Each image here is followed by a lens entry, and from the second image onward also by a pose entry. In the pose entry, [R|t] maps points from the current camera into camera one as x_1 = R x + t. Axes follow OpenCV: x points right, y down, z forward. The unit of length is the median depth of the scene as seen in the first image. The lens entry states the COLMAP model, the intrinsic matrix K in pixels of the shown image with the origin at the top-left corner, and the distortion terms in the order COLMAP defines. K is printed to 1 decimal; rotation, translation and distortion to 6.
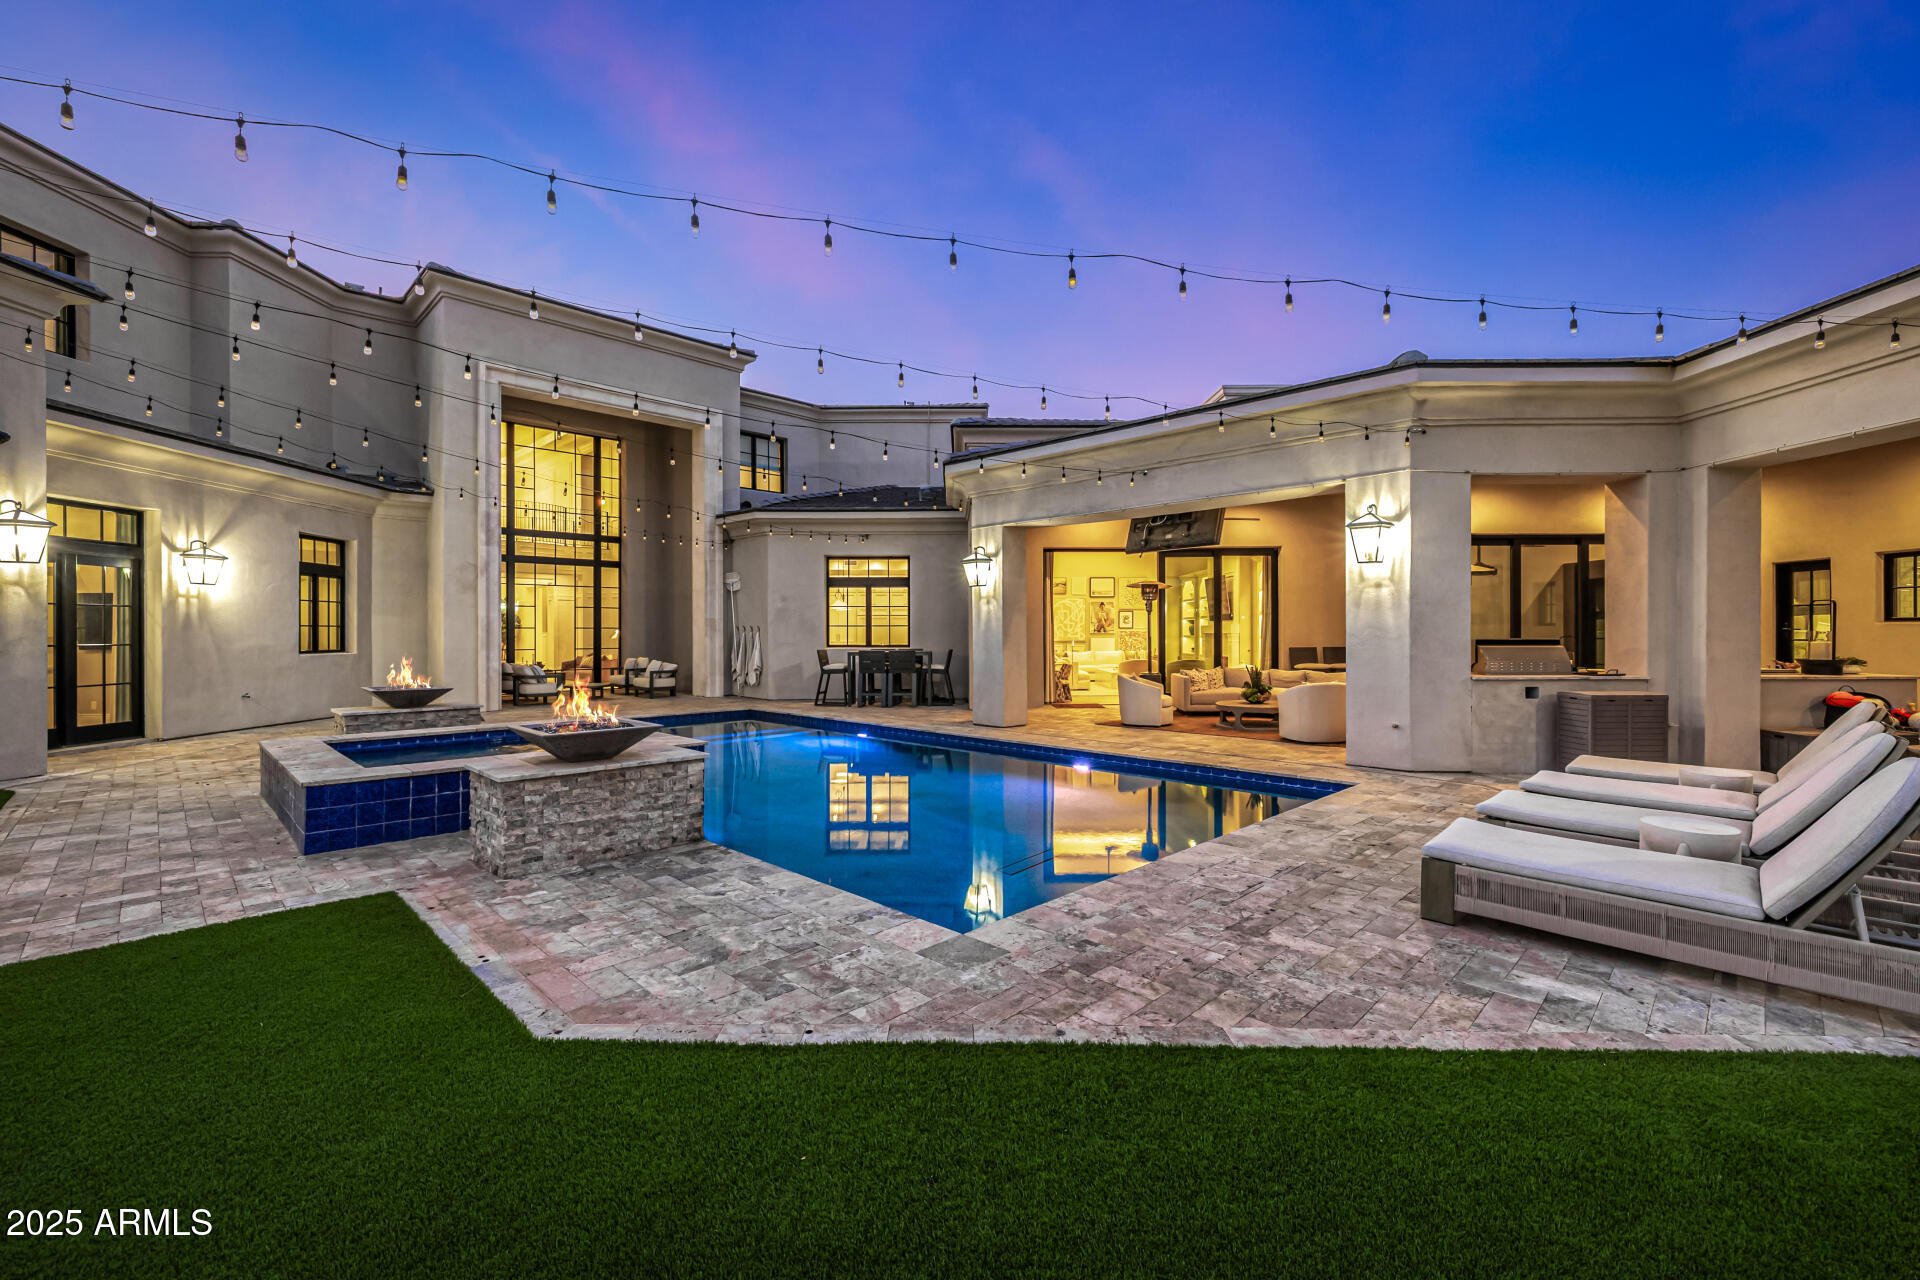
lens RADIAL K [[811.6, 0, 950.2], [0, 811.6, 631.1], [0, 0, 1]] dist [0.002980, 0.000324]
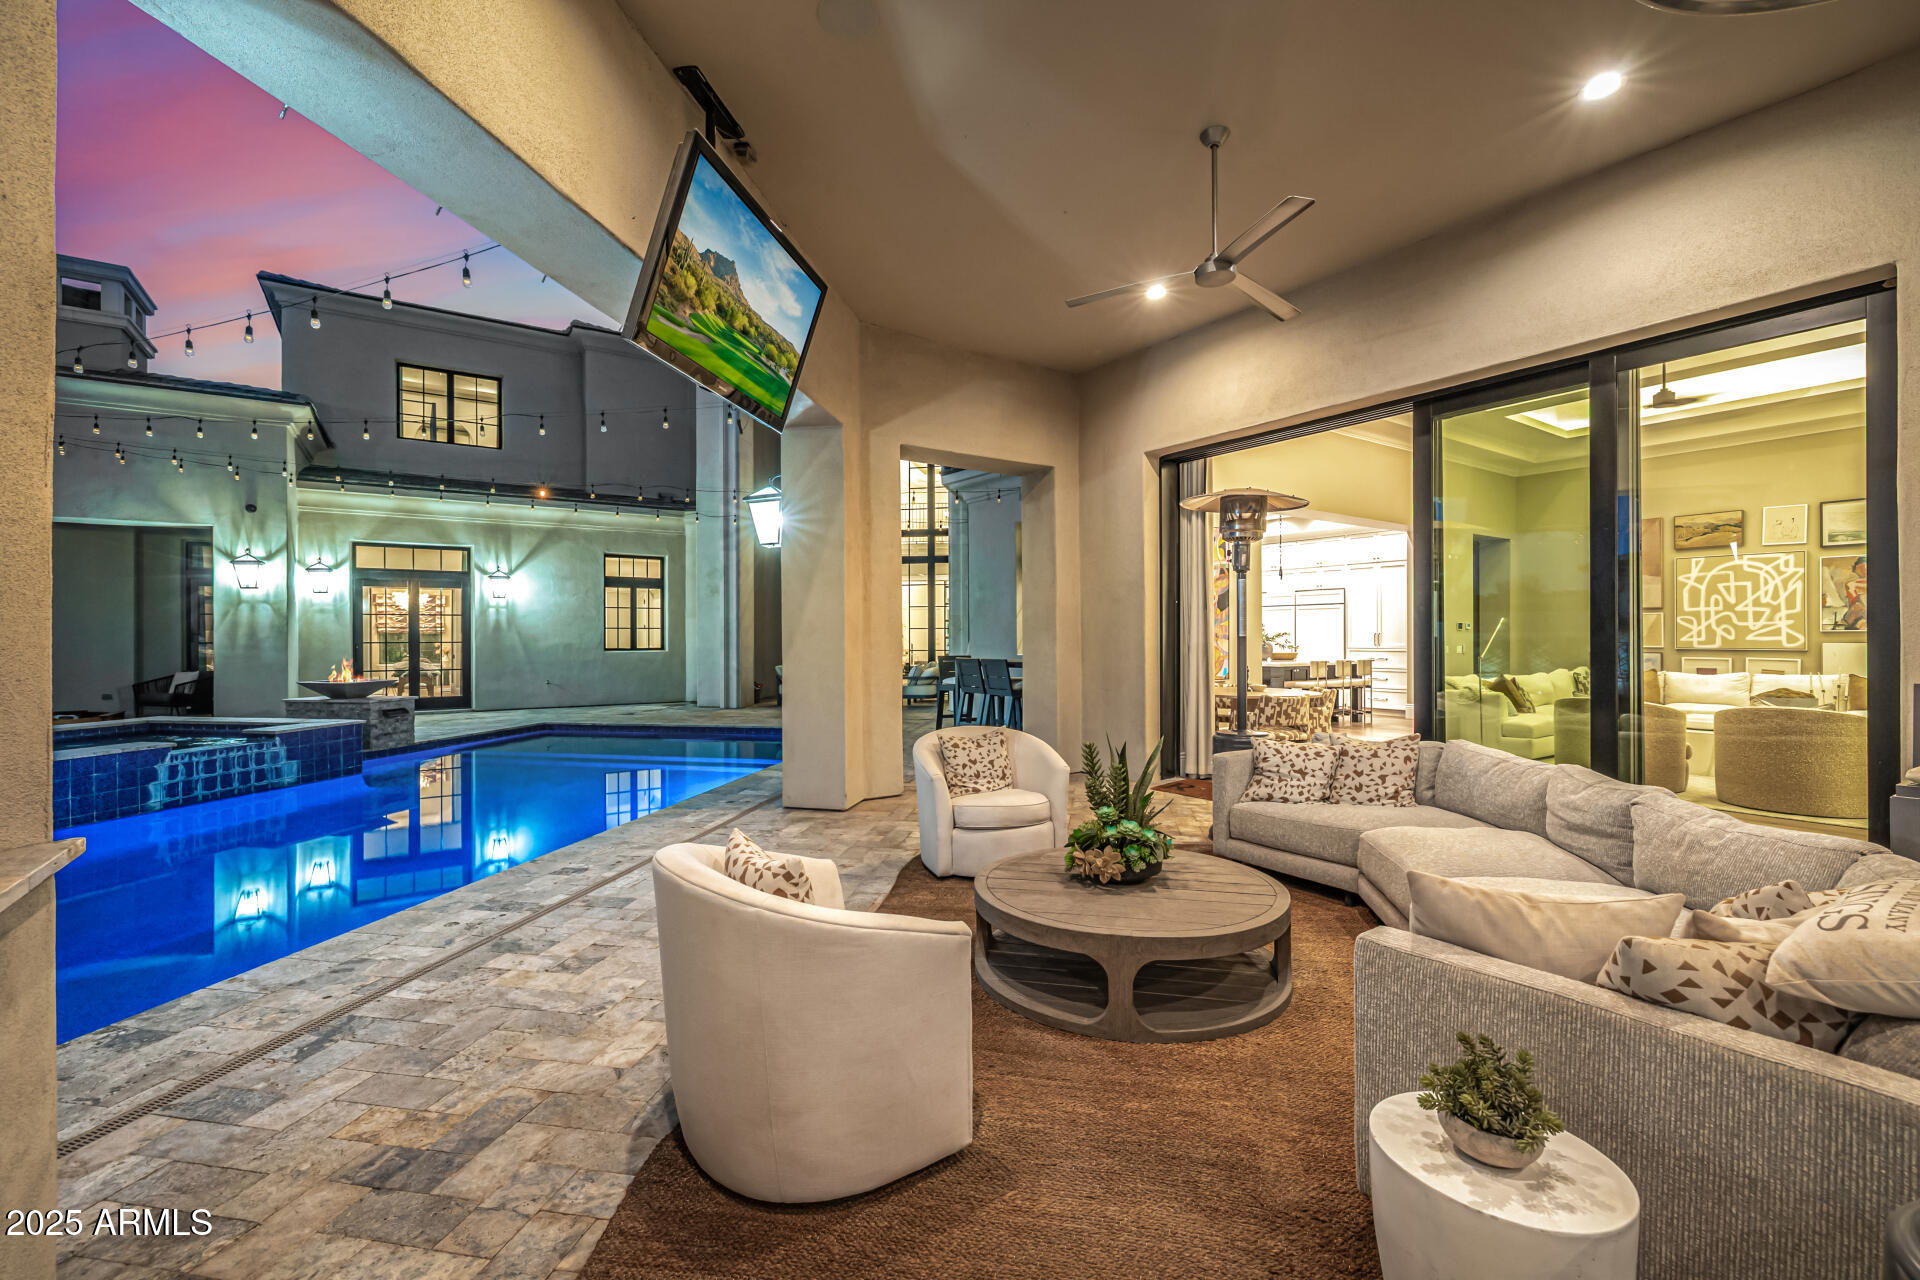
lens RADIAL K [[811.6, 0, 954.9], [0, 811.6, 635.3], [0, 0, 1]] dist [0.002980, 0.000324]
pose [[0.566471, -0.001162, -0.824081, 0.618343], [0.003963, 0.999991, 0.001314, 0.005443], [0.824072, -0.004010, 0.566470, 0.860458]]
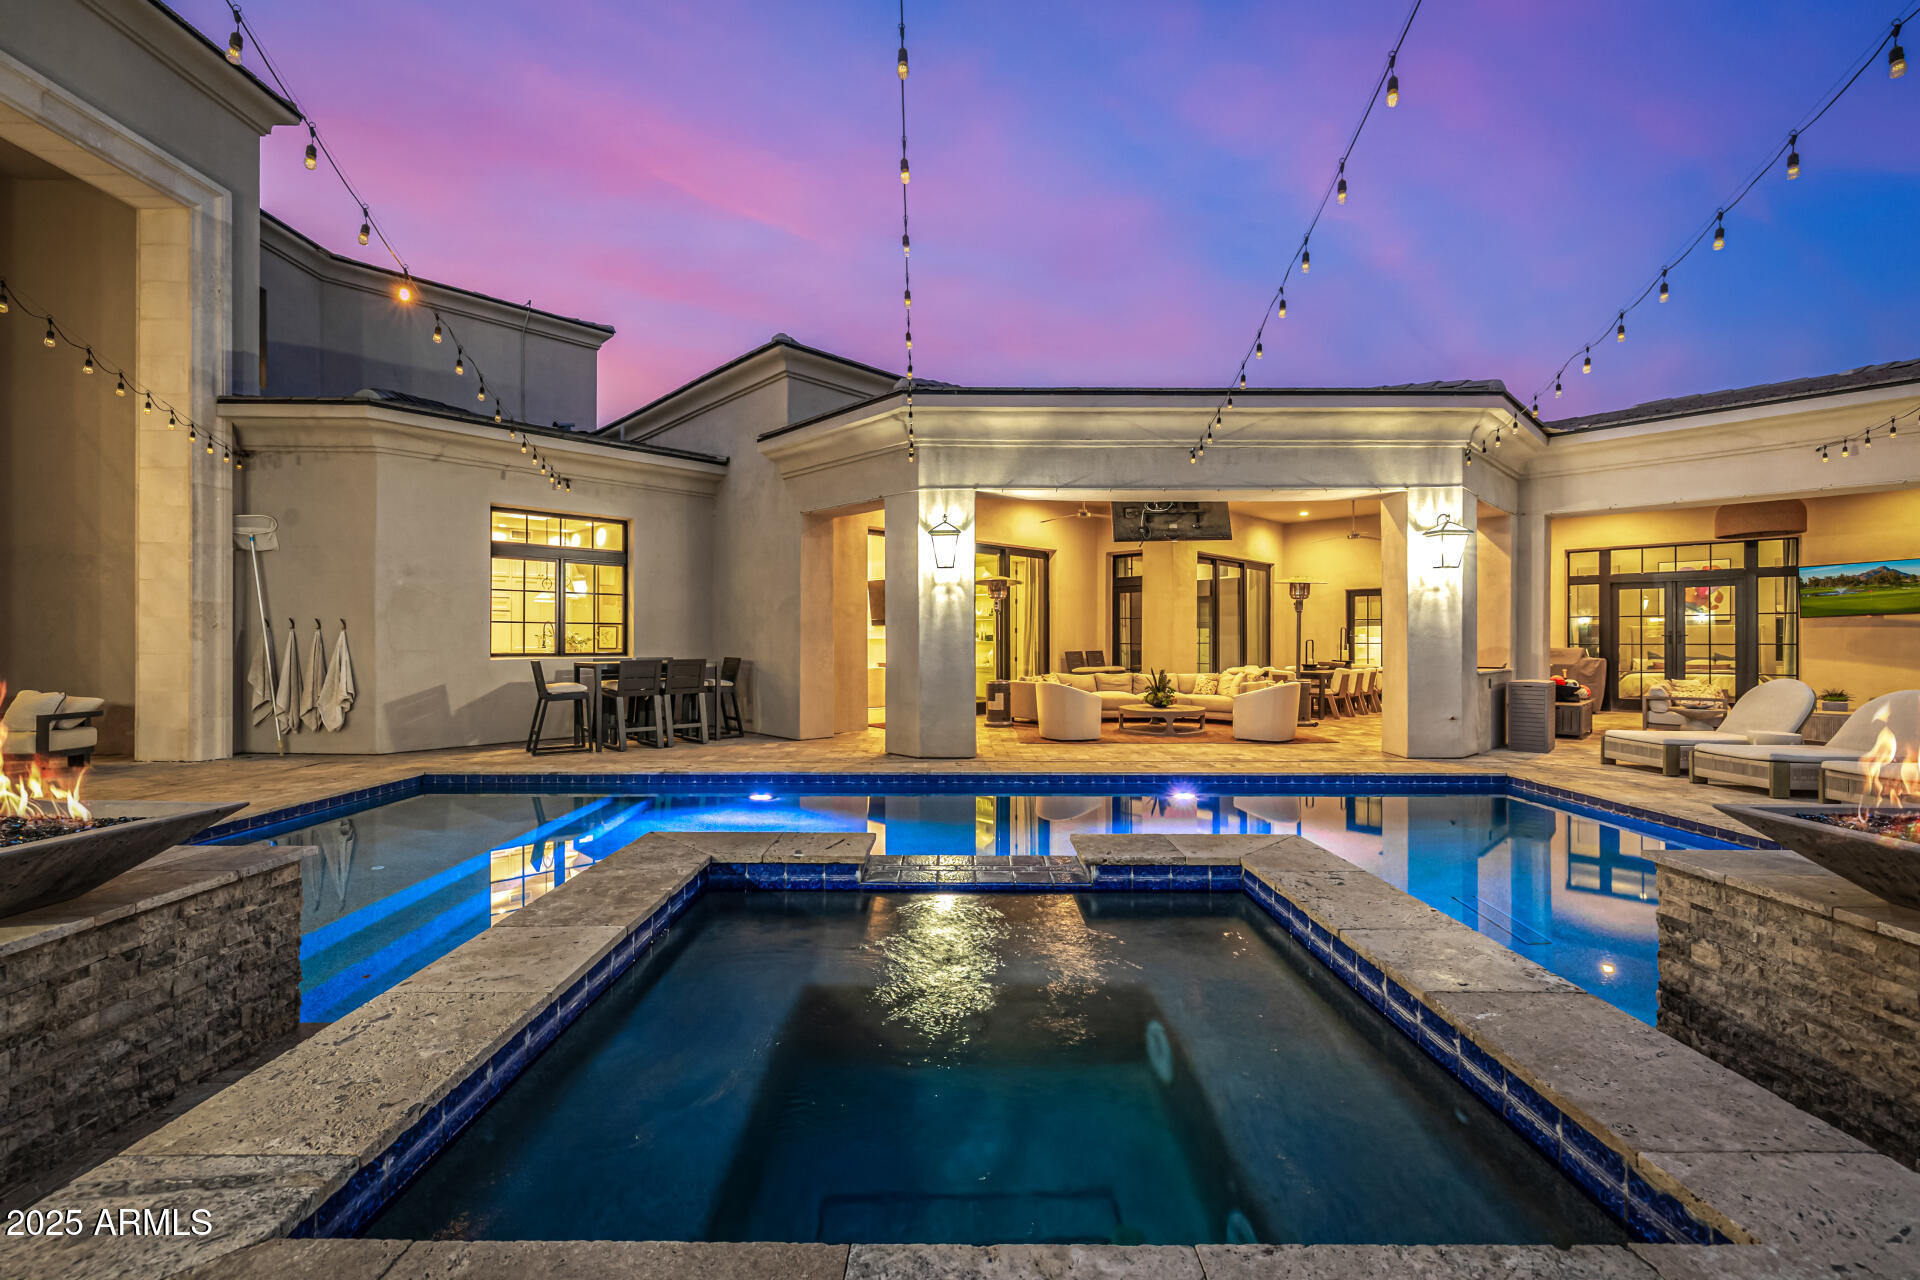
lens RADIAL K [[811.6, 0, 962.9], [0, 811.6, 641.2], [0, 0, 1]] dist [0.002980, 0.000324]
pose [[0.704258, 0.003150, 0.709937, -0.518265], [-0.002980, 0.999994, -0.001481, 0.012255], [-0.709938, -0.001073, 0.704264, 0.517384]]
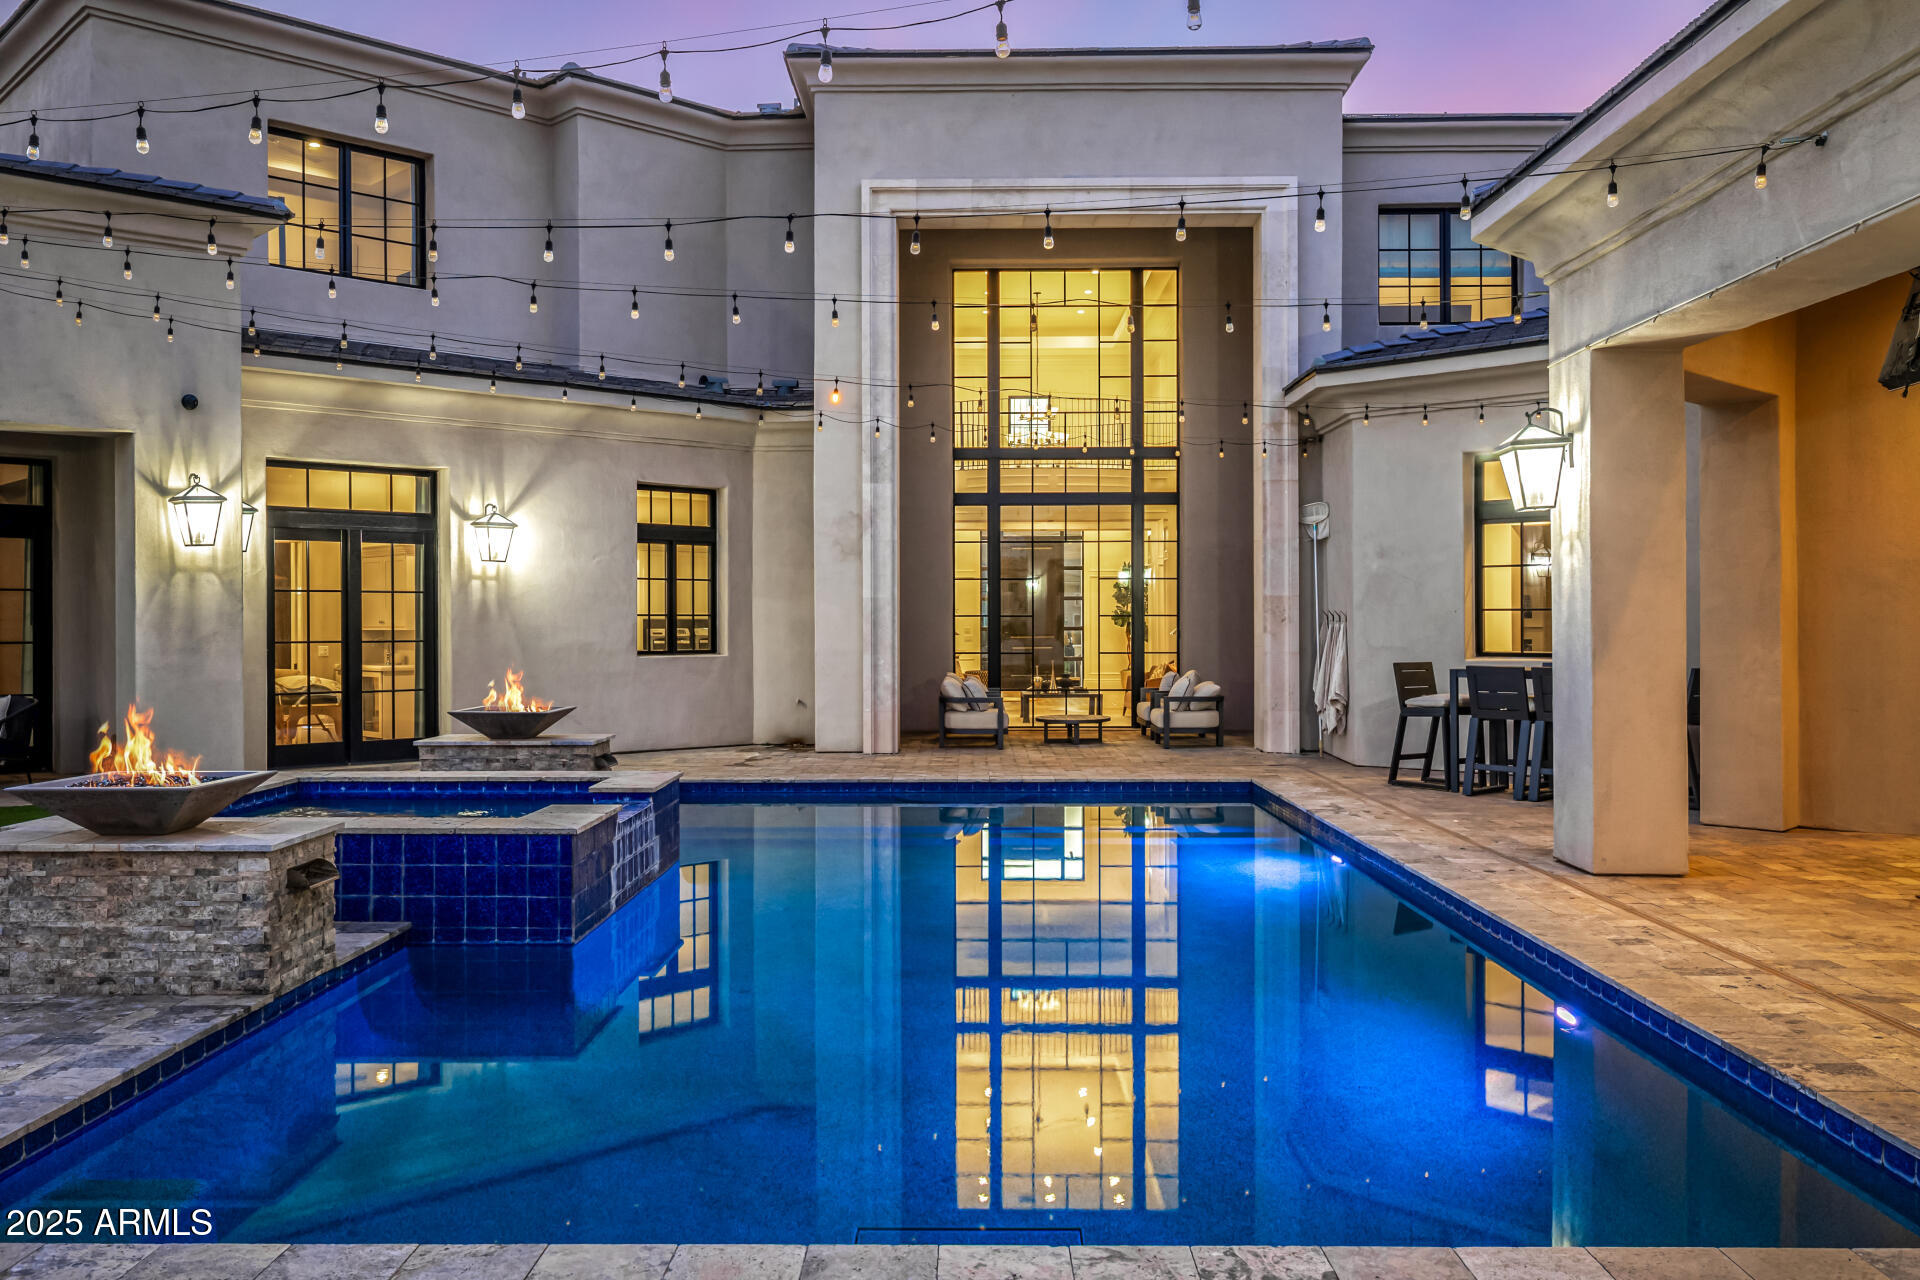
lens RADIAL K [[1559.0, 0, 947.7], [0, 1559.0, 633.8], [0, 0, 1]] dist [0.007498, -0.012009]
pose [[0.698107, 0.005022, -0.715976, 0.413062], [0.002603, 0.999951, 0.009553, -0.003224], [0.715989, -0.008533, 0.698060, 0.290786]]
